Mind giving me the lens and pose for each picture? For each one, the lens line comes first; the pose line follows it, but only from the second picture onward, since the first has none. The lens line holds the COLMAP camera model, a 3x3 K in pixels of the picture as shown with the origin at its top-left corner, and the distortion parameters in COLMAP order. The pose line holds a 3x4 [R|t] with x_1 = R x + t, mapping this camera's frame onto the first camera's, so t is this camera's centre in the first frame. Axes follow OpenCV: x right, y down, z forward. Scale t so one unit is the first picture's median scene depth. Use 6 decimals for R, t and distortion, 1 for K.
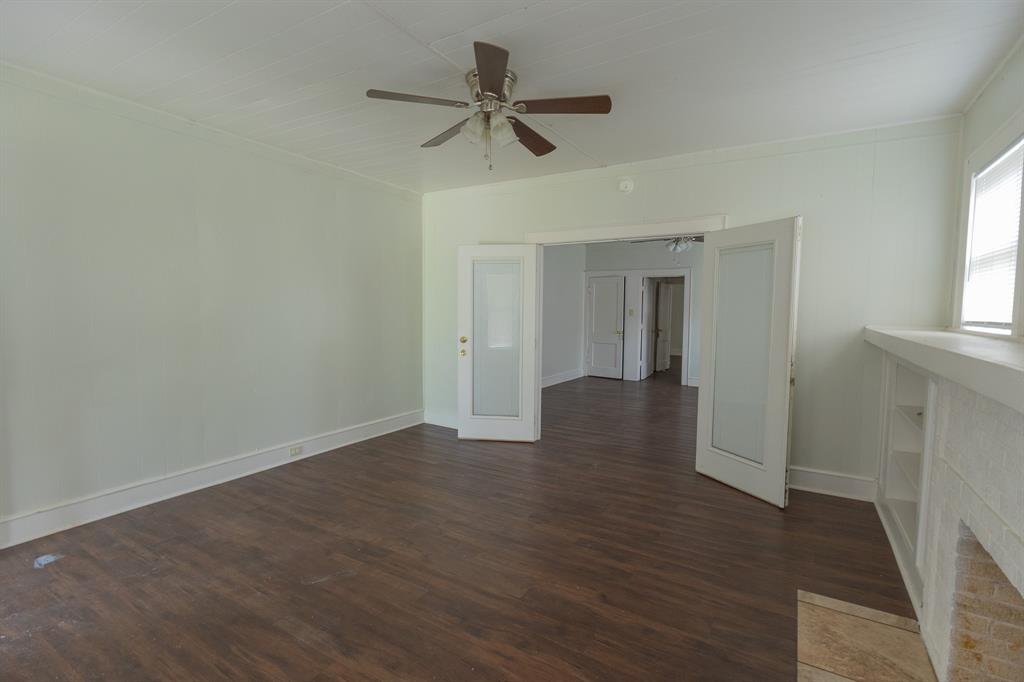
lens RADIAL K [[473.4, 0, 518.0], [0, 473.4, 341.3], [0, 0, 1]] dist [-0.004629, 0.001717]
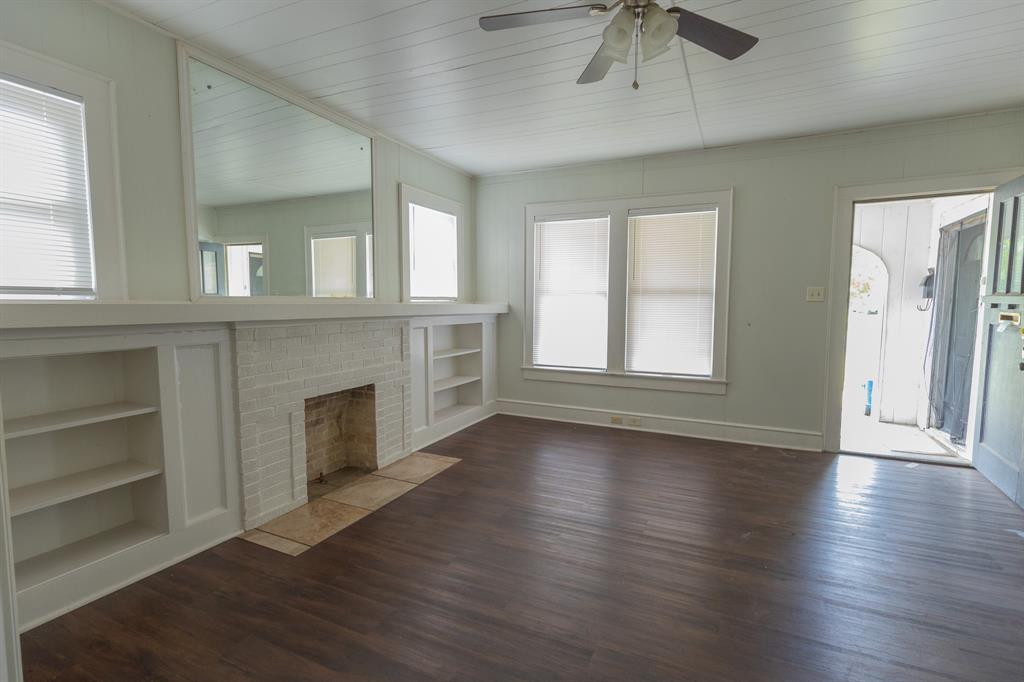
lens RADIAL K [[473.4, 0, 509.8], [0, 473.4, 342.3], [0, 0, 1]] dist [-0.004629, 0.001717]
pose [[-0.994675, -0.003225, -0.103015, 0.173262], [-0.018686, 0.988590, 0.149470, -0.060989], [0.101358, 0.150599, -0.983385, 1.403218]]
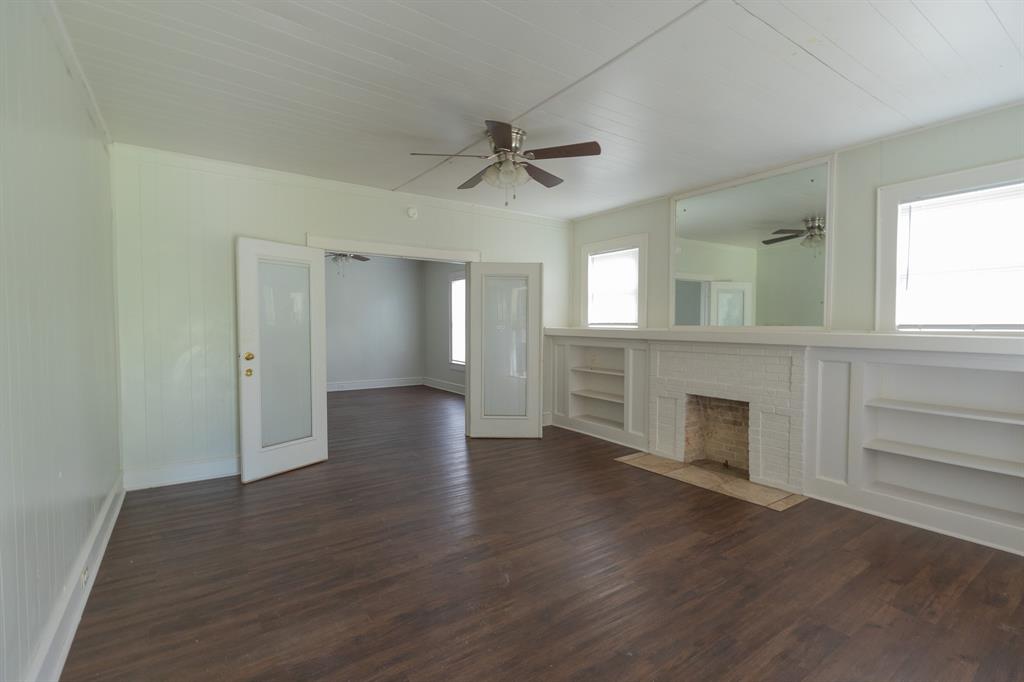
lens RADIAL K [[473.4, 0, 522.2], [0, 473.4, 340.0], [0, 0, 1]] dist [-0.004629, 0.001717]
pose [[0.401610, -0.042685, 0.914816, -0.957548], [0.066114, 0.997658, 0.017526, -0.022068], [-0.913421, 0.053443, 0.403492, 0.376146]]
